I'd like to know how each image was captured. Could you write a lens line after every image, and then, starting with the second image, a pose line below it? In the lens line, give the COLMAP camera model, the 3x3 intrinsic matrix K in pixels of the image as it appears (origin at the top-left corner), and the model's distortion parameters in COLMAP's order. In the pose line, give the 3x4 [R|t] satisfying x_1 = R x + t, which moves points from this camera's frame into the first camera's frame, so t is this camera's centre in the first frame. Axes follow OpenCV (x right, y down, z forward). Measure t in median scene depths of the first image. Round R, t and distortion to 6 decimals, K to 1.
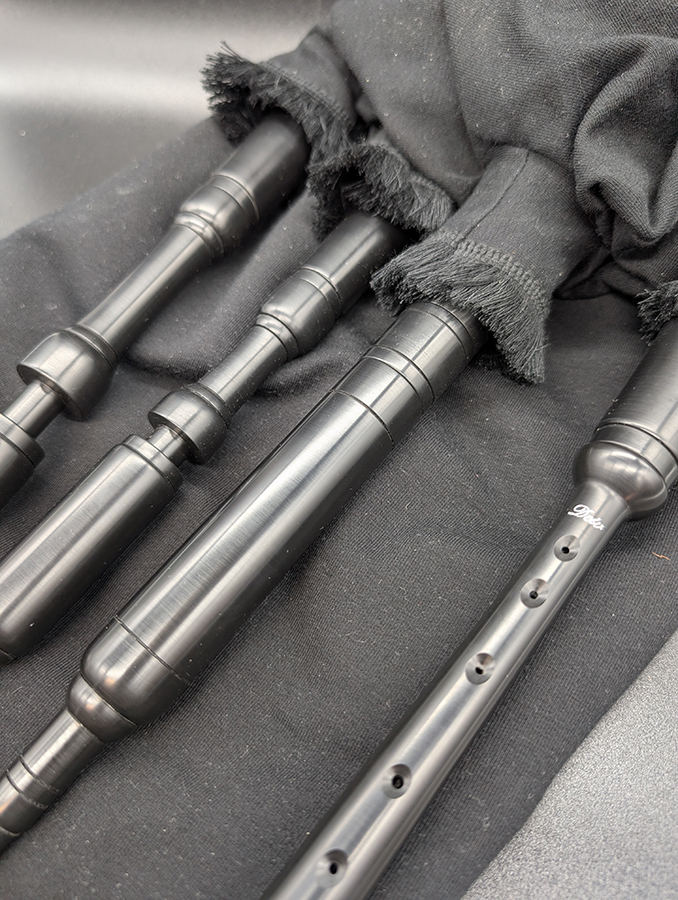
lens RADIAL K [[636.8, 0, 339.0], [0, 636.8, 450.0], [0, 0, 1]] dist [-0.045730, 0.001357]
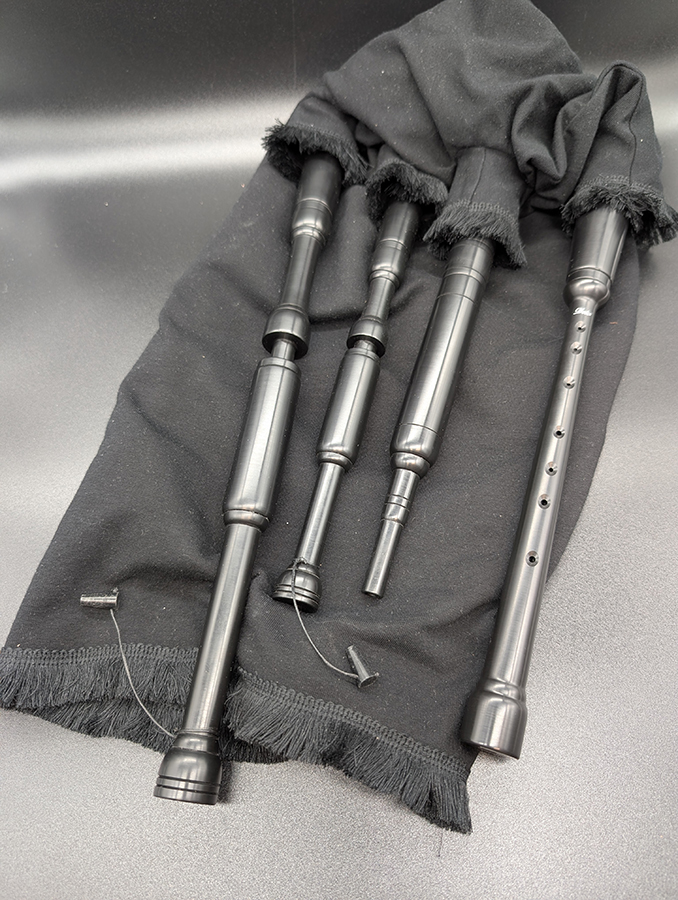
lens RADIAL K [[617.0, 0, 339.0], [0, 617.0, 450.0], [0, 0, 1]] dist [-0.042141, 0.006227]
pose [[0.926177, -0.325987, 0.189549, -0.731601], [0.314587, 0.945115, 0.088273, 0.080338], [-0.207922, -0.022127, 0.977895, -0.706082]]
